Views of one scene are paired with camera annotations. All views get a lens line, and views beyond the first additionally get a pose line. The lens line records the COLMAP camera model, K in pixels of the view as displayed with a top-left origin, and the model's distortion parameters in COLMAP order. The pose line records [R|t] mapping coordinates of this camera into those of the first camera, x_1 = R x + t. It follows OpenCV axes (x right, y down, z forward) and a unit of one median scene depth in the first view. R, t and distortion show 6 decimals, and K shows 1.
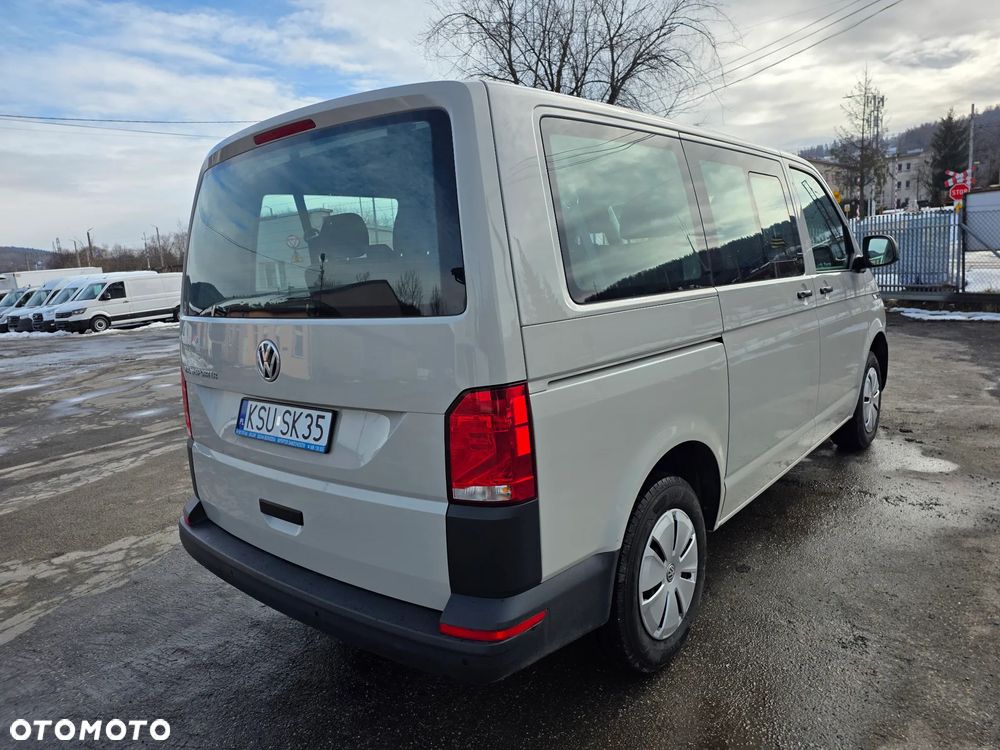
lens RADIAL K [[692.4, 0, 504.6], [0, 692.4, 366.0], [0, 0, 1]] dist [0.044092, -0.013823]
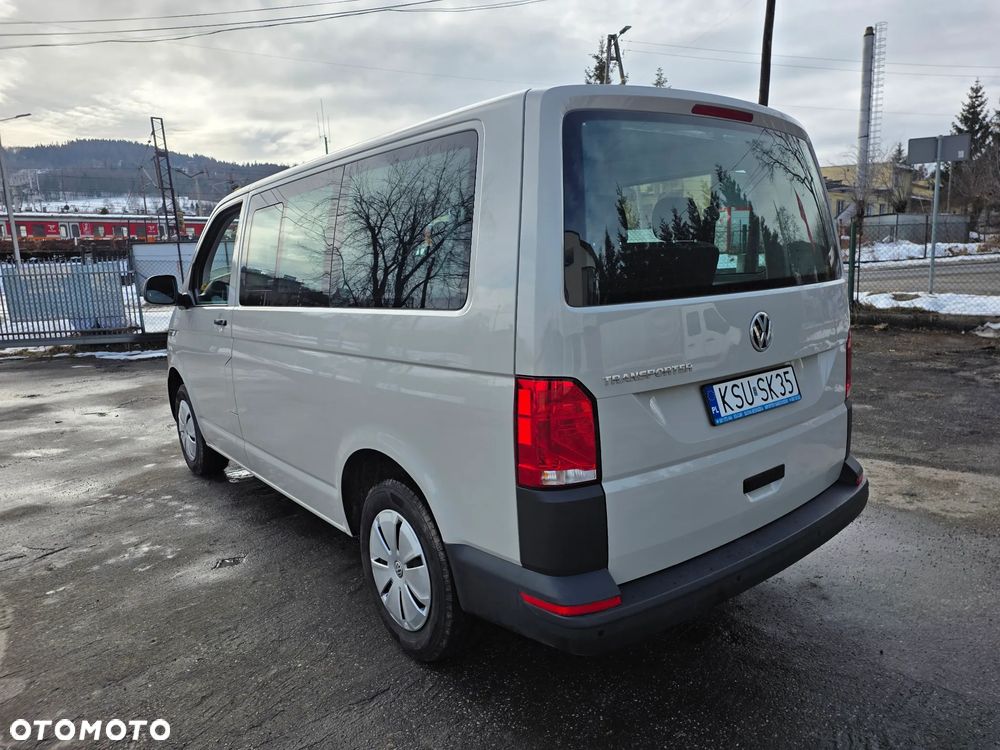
lens RADIAL K [[692.4, 0, 496.7], [0, 692.4, 373.5], [0, 0, 1]] dist [0.044092, -0.013823]
pose [[0.202489, -0.102046, 0.973953, -1.436309], [0.176795, 0.982023, 0.066136, -0.084036], [-0.963194, 0.158798, 0.216890, 1.168658]]
